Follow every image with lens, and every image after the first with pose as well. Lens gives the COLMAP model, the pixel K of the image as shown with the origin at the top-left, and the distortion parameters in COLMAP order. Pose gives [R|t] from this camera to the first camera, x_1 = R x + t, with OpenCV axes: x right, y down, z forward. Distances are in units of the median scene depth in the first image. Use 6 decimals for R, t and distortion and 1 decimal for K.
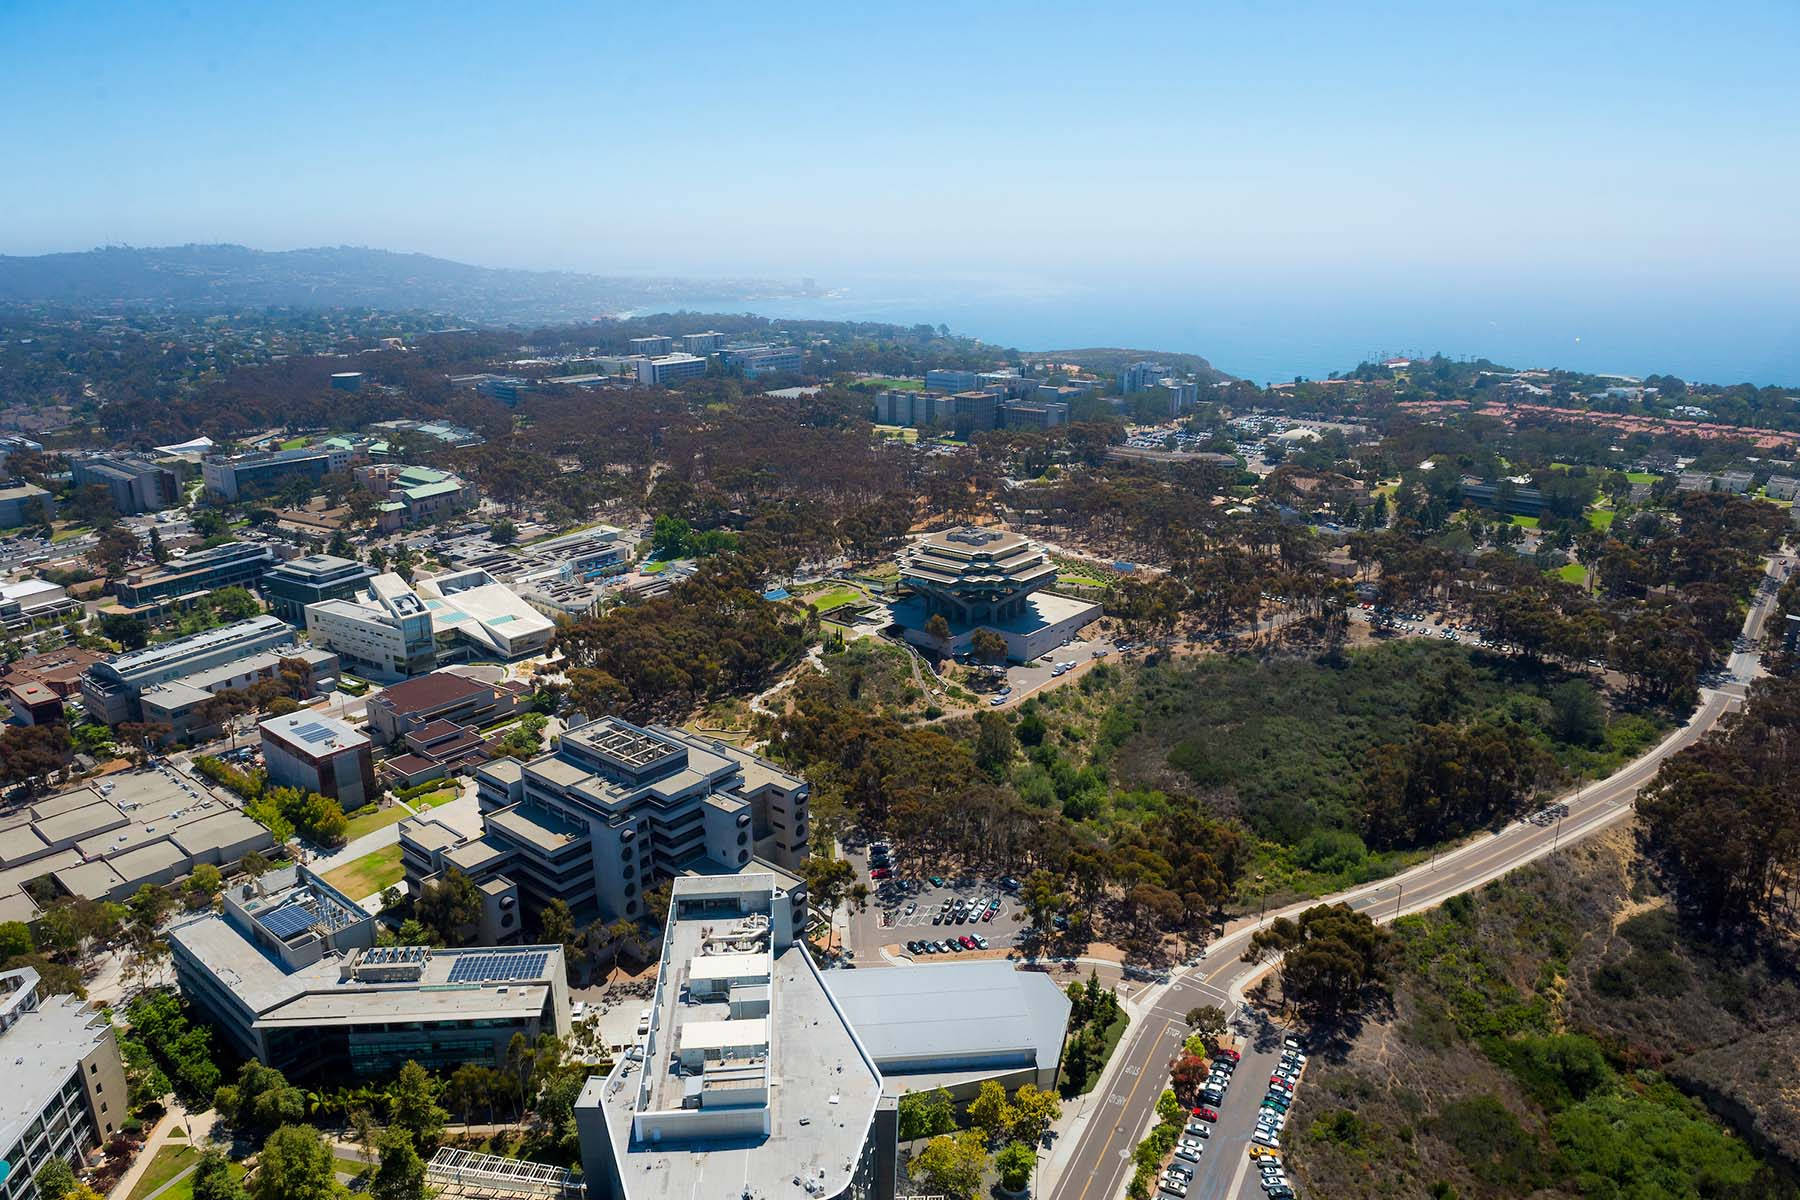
lens RADIAL K [[1253.9, 0, 900.3], [0, 1253.9, 566.1], [0, 0, 1]] dist [-0.046509, 0.001555]
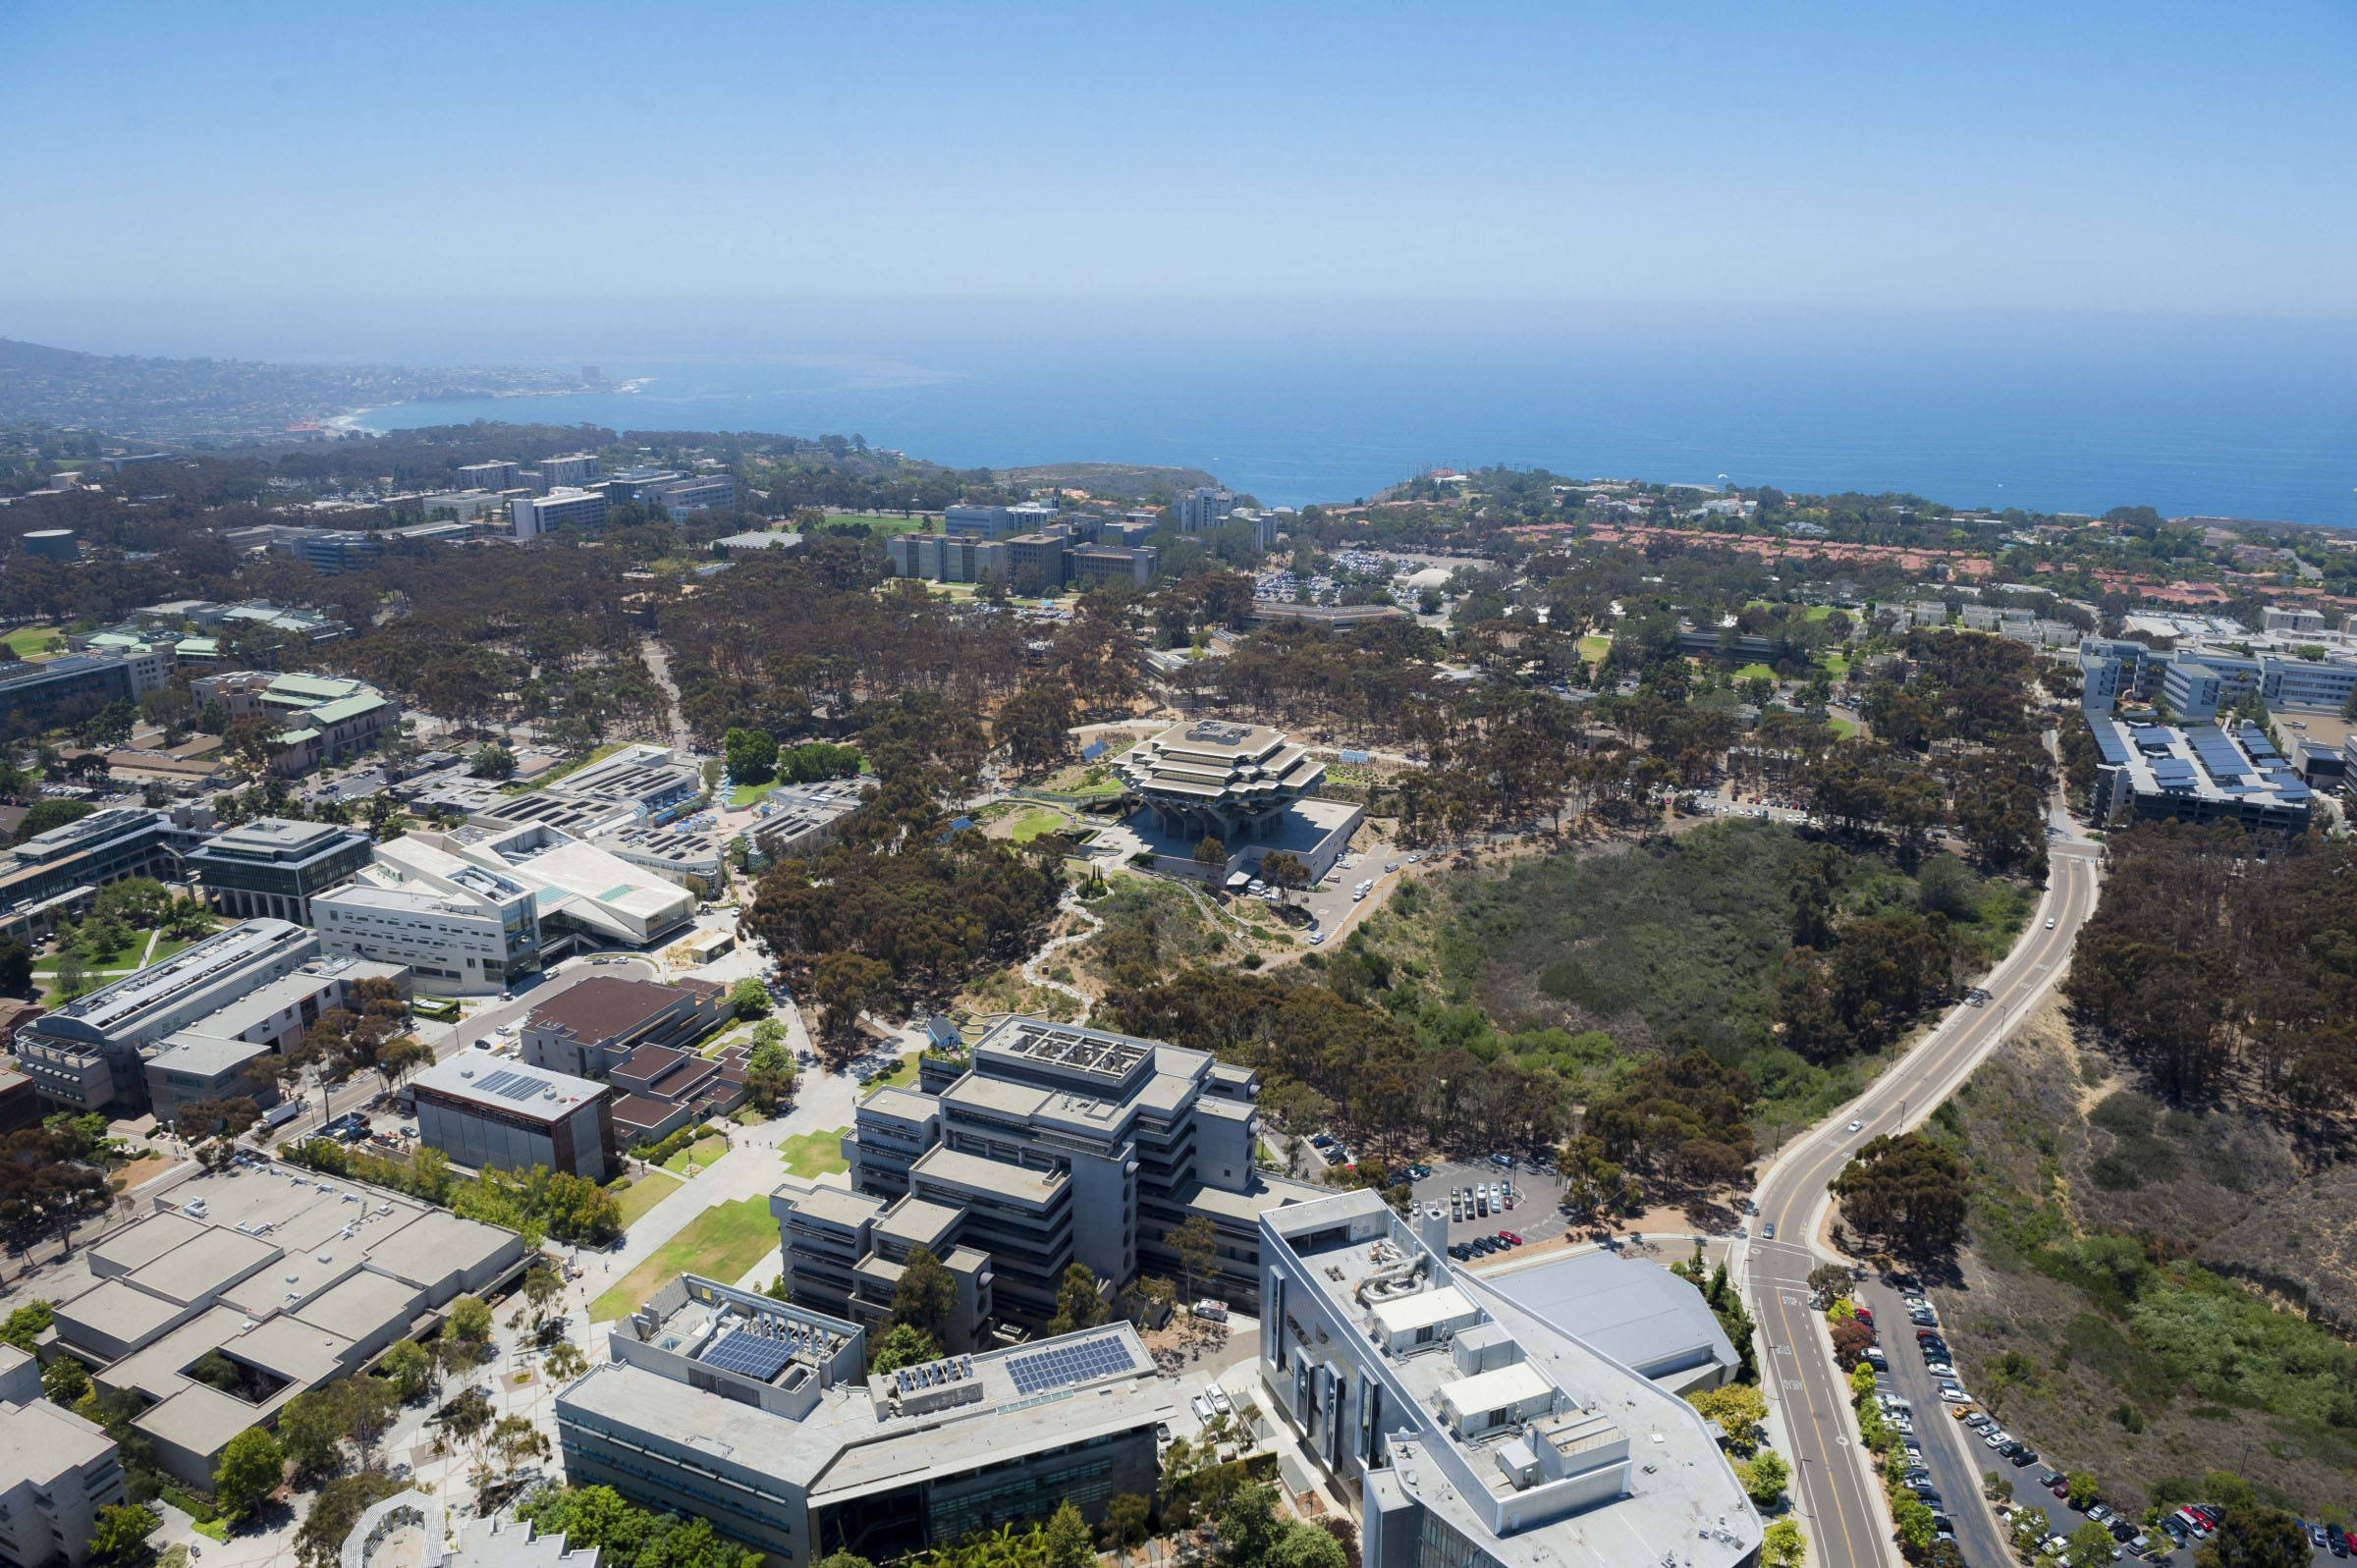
lens RADIAL K [[1641.6, 0, 1178.9], [0, 1641.6, 739.7], [0, 0, 1]] dist [-0.046509, 0.001555]
pose [[0.954899, -0.064795, 0.289775, -0.279486], [0.063948, 0.997876, 0.012402, -0.035607], [-0.289963, 0.006688, 0.957014, 0.011724]]
